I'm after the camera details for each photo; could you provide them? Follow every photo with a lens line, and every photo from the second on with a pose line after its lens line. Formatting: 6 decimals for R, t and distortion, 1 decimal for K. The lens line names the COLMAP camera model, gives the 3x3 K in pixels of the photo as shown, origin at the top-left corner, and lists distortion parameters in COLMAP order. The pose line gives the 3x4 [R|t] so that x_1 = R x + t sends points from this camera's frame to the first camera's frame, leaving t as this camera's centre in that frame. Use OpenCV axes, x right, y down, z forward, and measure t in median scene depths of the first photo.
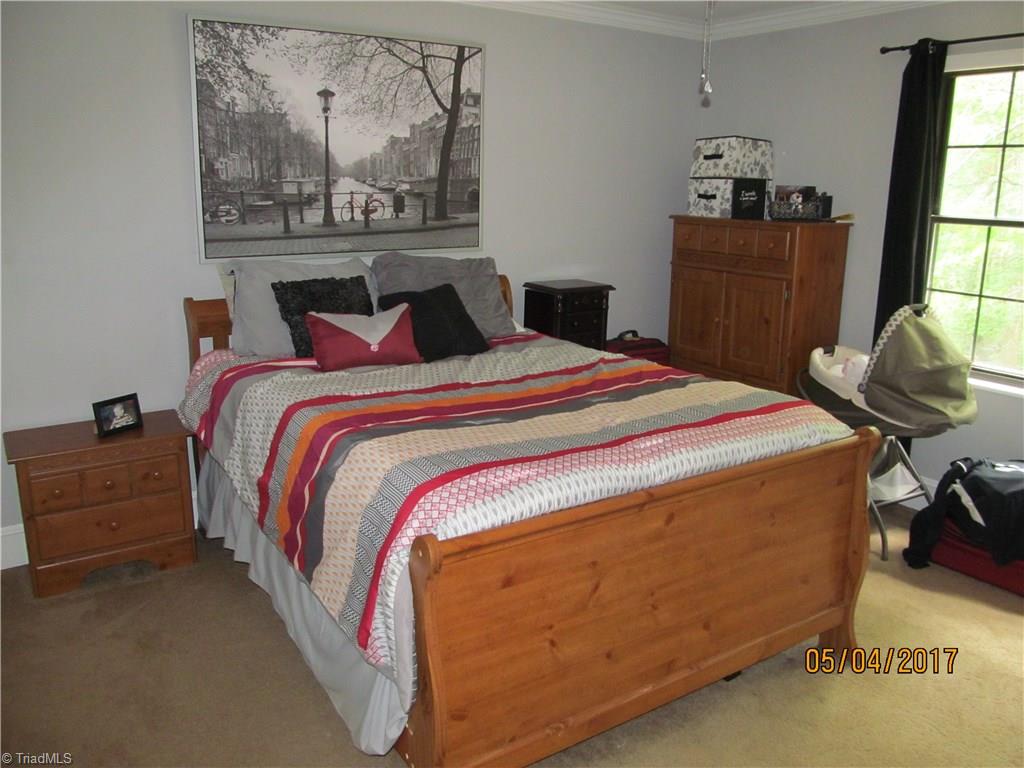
lens RADIAL K [[844.5, 0, 515.5], [0, 844.5, 385.6], [0, 0, 1]] dist [-0.063726, 0.021574]
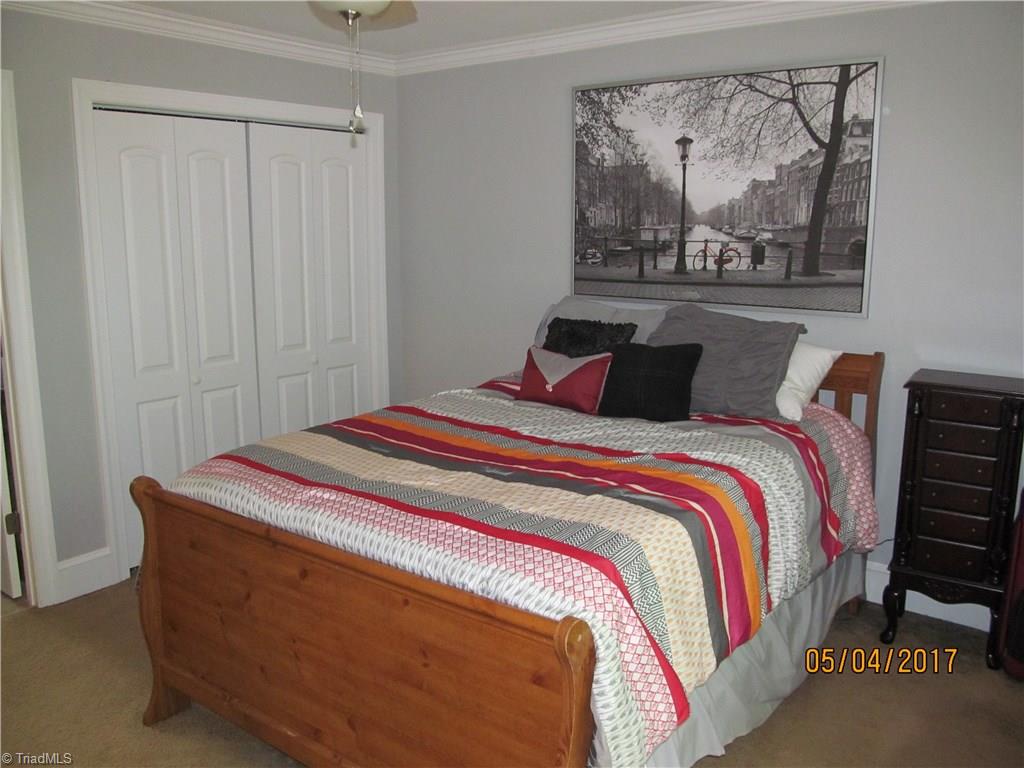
lens RADIAL K [[844.5, 0, 512.4], [0, 844.5, 387.0], [0, 0, 1]] dist [-0.063726, 0.021574]
pose [[0.336484, 0.172071, -0.925835, 0.662999], [-0.219922, 0.970336, 0.100414, -0.118795], [0.915649, 0.169824, 0.364345, 0.490374]]
